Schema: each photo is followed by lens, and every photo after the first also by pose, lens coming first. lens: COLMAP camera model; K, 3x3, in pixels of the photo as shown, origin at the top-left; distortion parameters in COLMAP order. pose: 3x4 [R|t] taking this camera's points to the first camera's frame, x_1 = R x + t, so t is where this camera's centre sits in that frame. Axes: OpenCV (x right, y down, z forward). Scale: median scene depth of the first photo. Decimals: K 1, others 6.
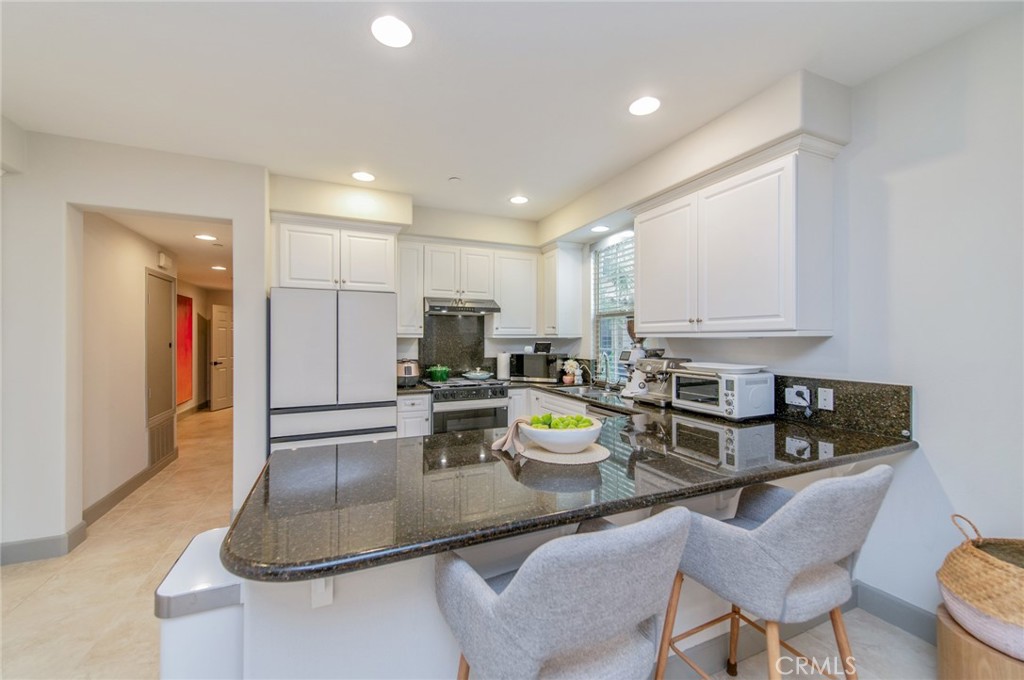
lens RADIAL K [[400.8, 0, 520.4], [0, 400.8, 340.1], [0, 0, 1]] dist [0.017153, -0.003986]
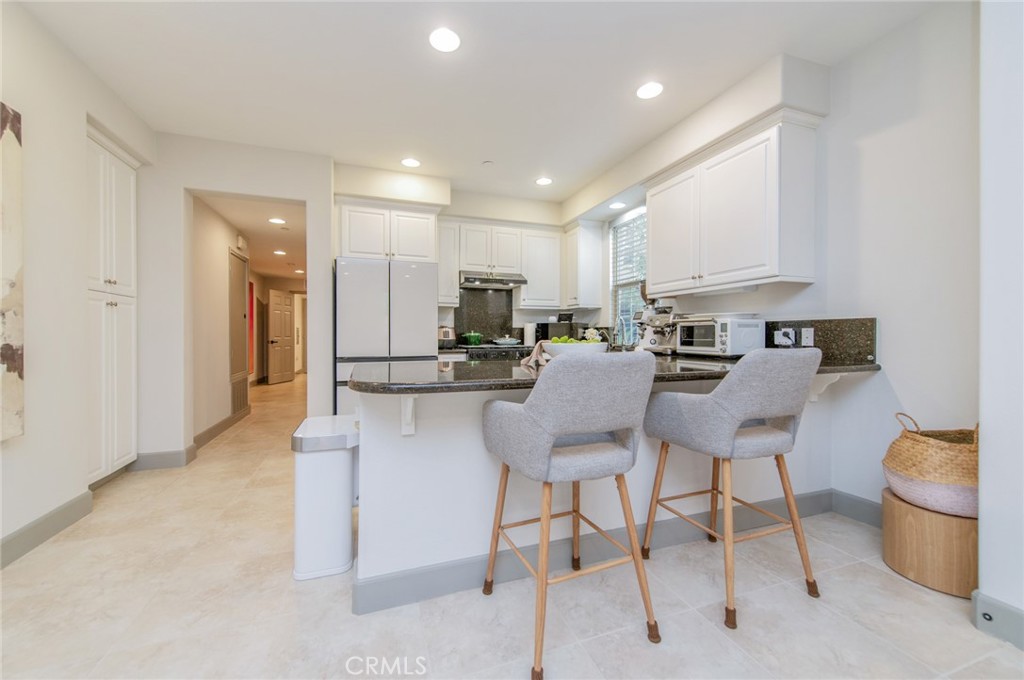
lens RADIAL K [[400.8, 0, 518.6], [0, 400.8, 338.4], [0, 0, 1]] dist [0.017153, -0.003986]
pose [[0.997539, 0.001636, -0.070099, 0.005421], [-0.001438, 0.999995, 0.002877, 0.094152], [0.070103, -0.002769, 0.997536, -0.137520]]
